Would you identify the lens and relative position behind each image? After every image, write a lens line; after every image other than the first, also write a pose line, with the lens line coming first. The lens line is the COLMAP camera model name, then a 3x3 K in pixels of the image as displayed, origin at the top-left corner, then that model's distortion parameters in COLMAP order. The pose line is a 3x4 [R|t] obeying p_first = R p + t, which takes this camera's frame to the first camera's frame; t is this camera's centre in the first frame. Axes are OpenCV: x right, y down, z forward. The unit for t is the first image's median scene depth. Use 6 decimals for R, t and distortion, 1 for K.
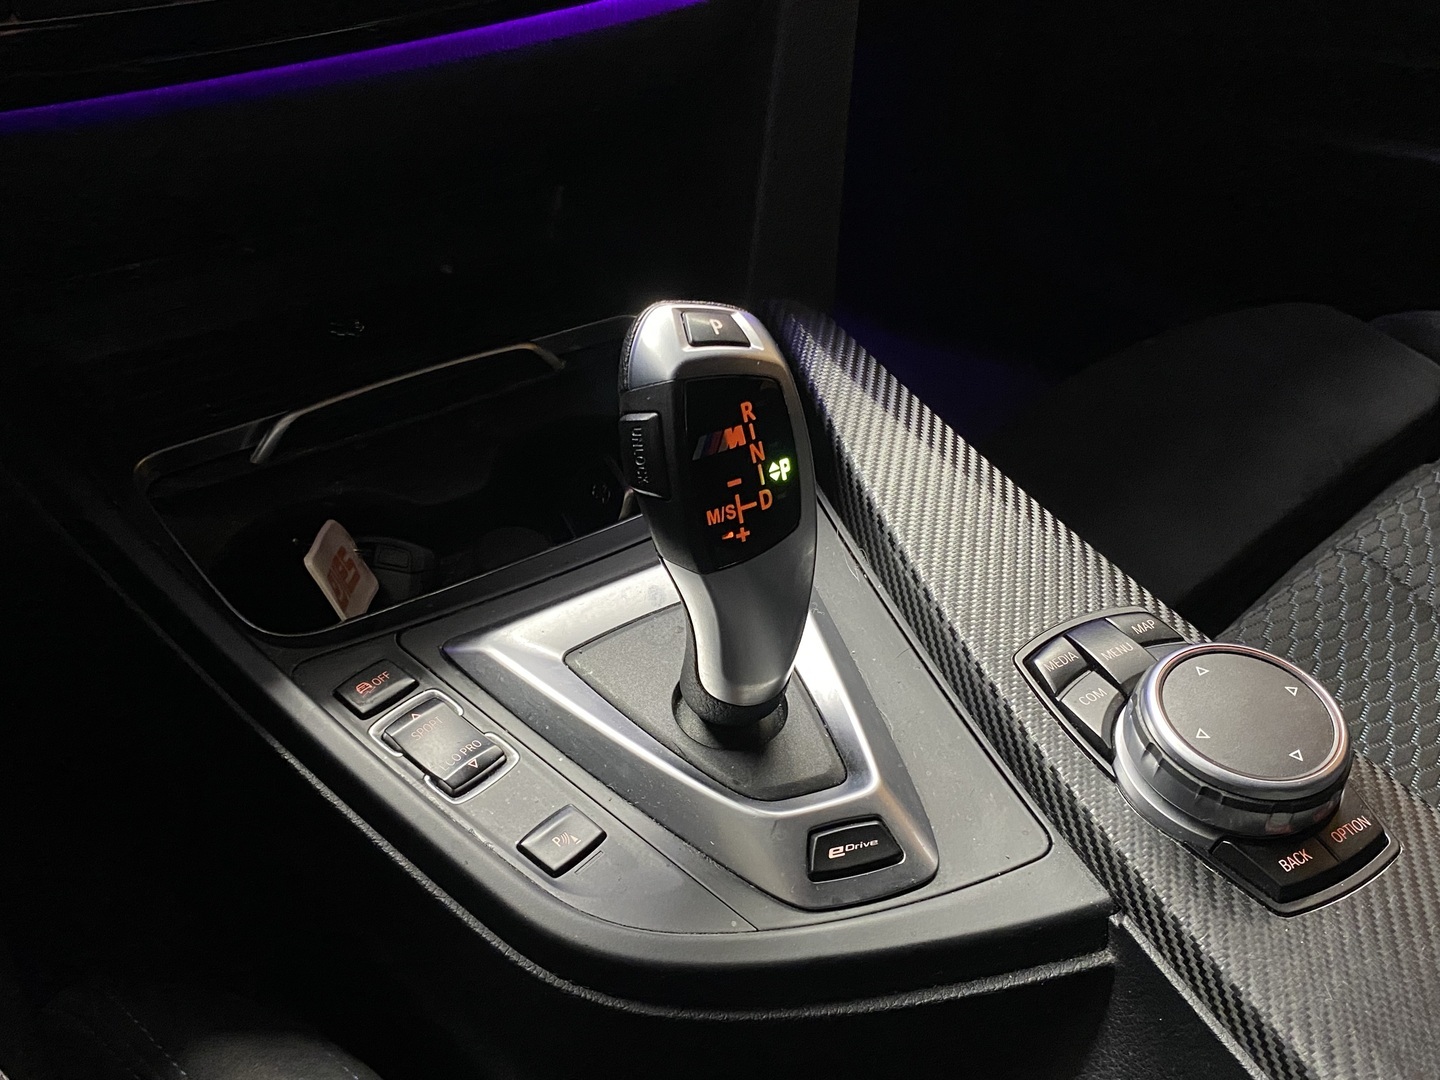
lens RADIAL K [[1394.6, 0, 720.0], [0, 1394.6, 540.0], [0, 0, 1]] dist [-0.003846, -0.008642]
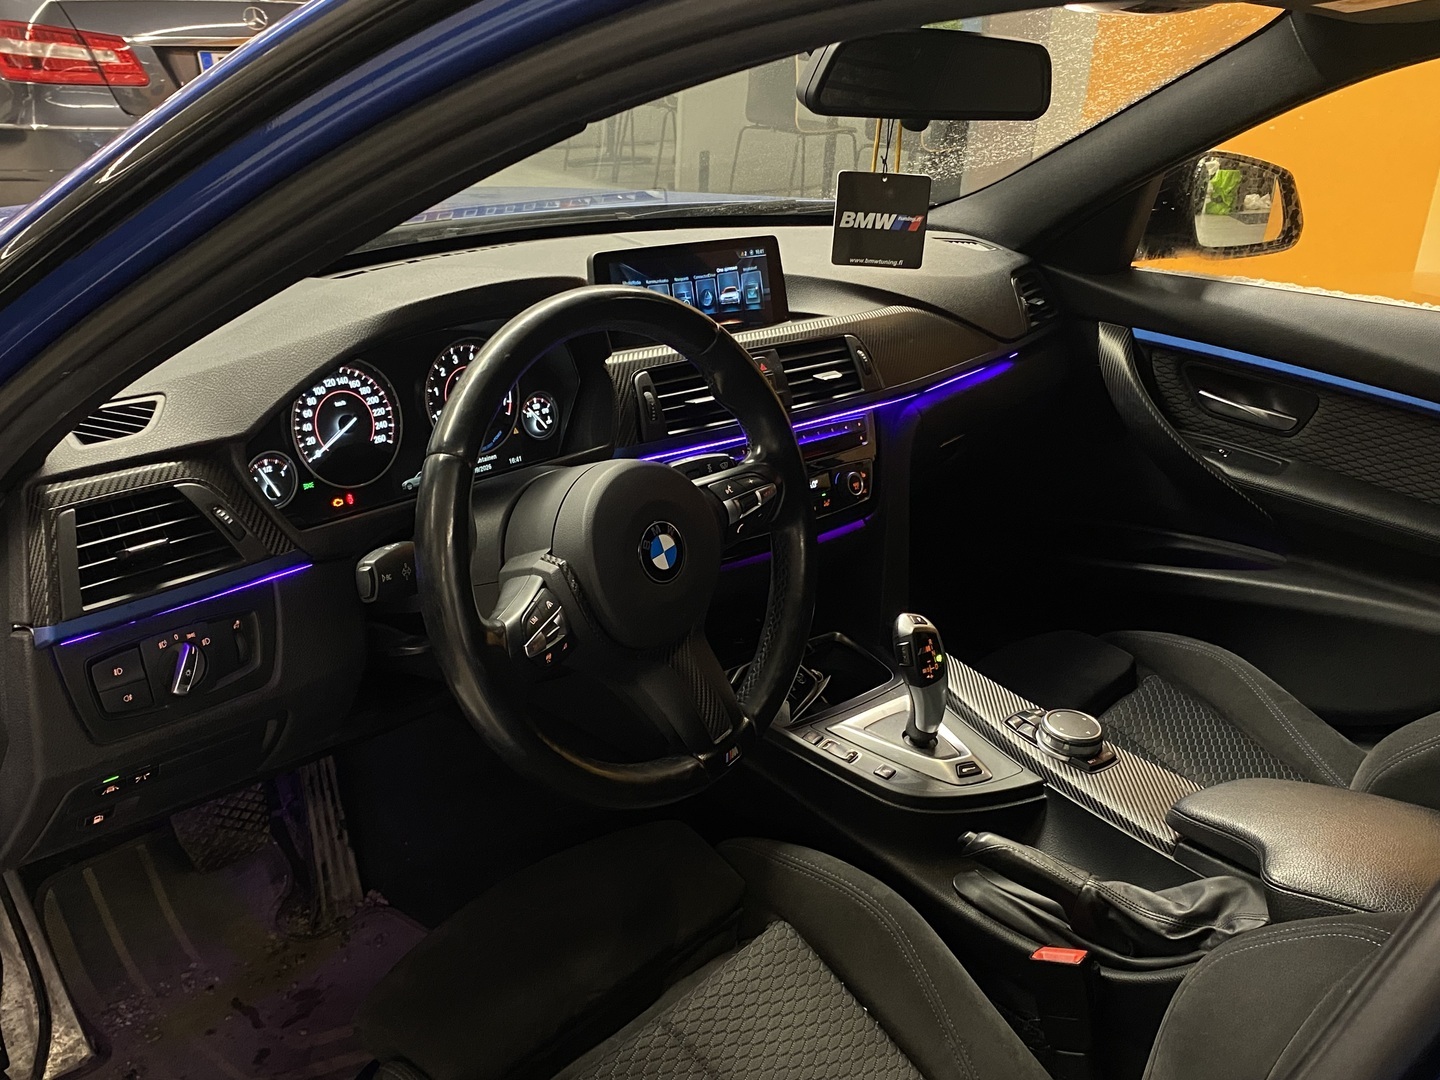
lens RADIAL K [[1379.5, 0, 720.0], [0, 1379.5, 540.0], [0, 0, 1]] dist [0.008109, -0.088196]
pose [[0.988168, -0.031025, 0.150203, -1.008175], [0.074338, 0.953490, -0.292115, 0.635782], [-0.134154, 0.299824, 0.944515, -2.301180]]
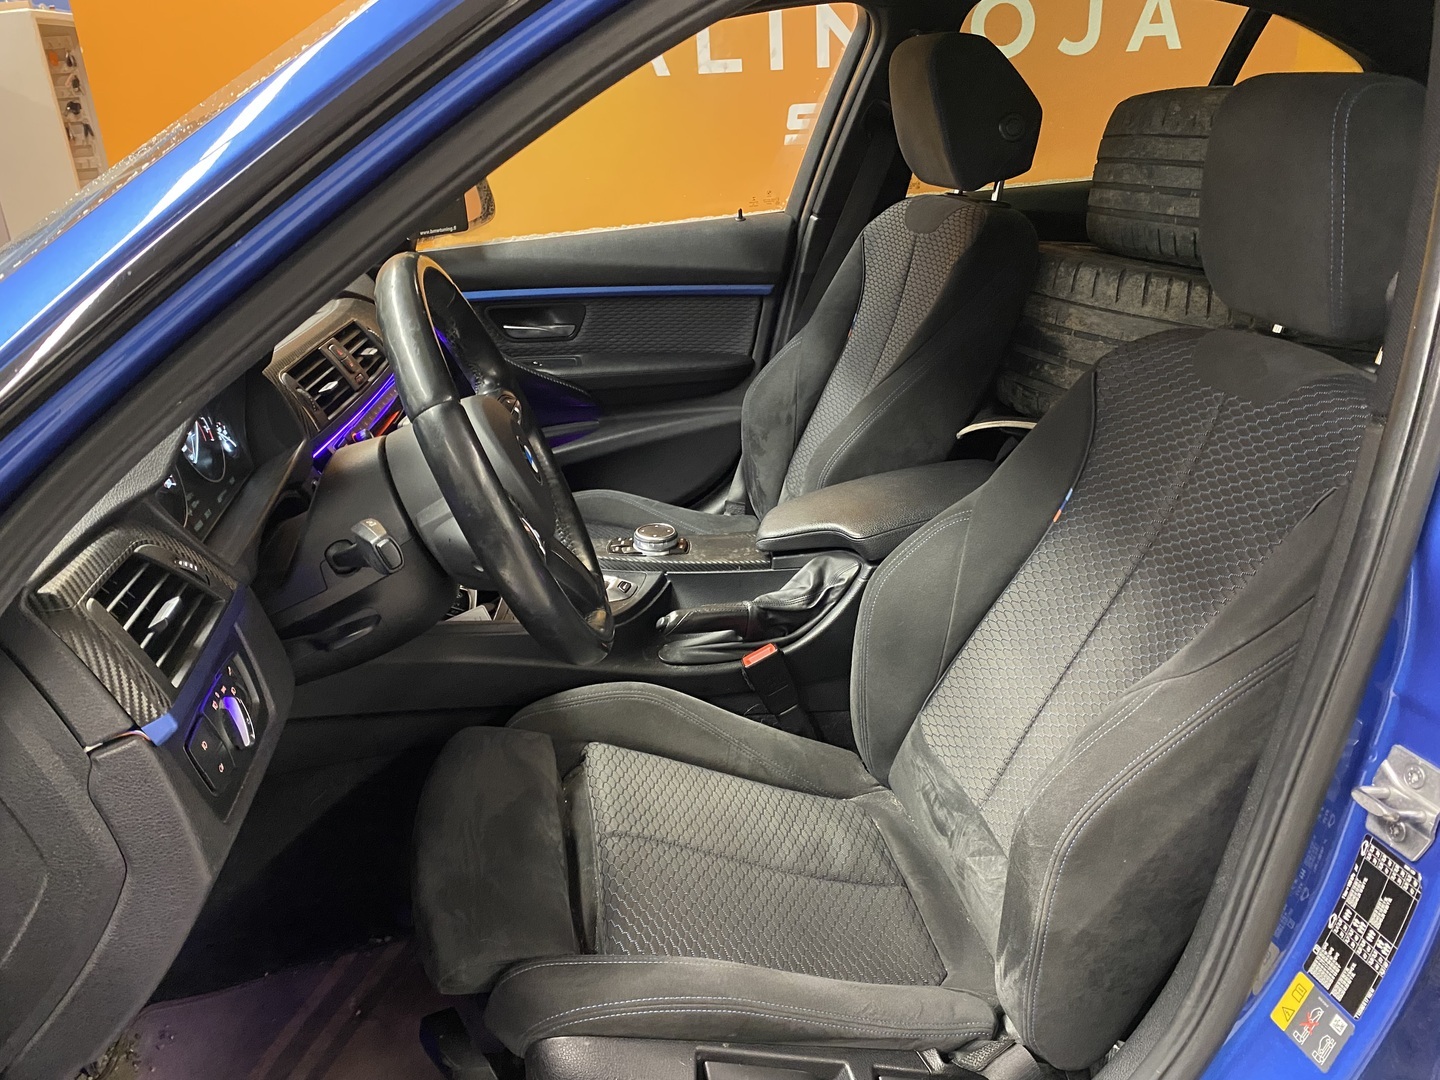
lens RADIAL K [[1105.2, 0, 720.0], [0, 1105.2, 540.0], [0, 0, 1]] dist [0.066991, 0.000788]
pose [[0.459175, -0.356402, 0.813718, -2.748262], [0.597276, 0.801910, 0.014192, 0.235977], [-0.657586, 0.479498, 0.581087, -1.434128]]
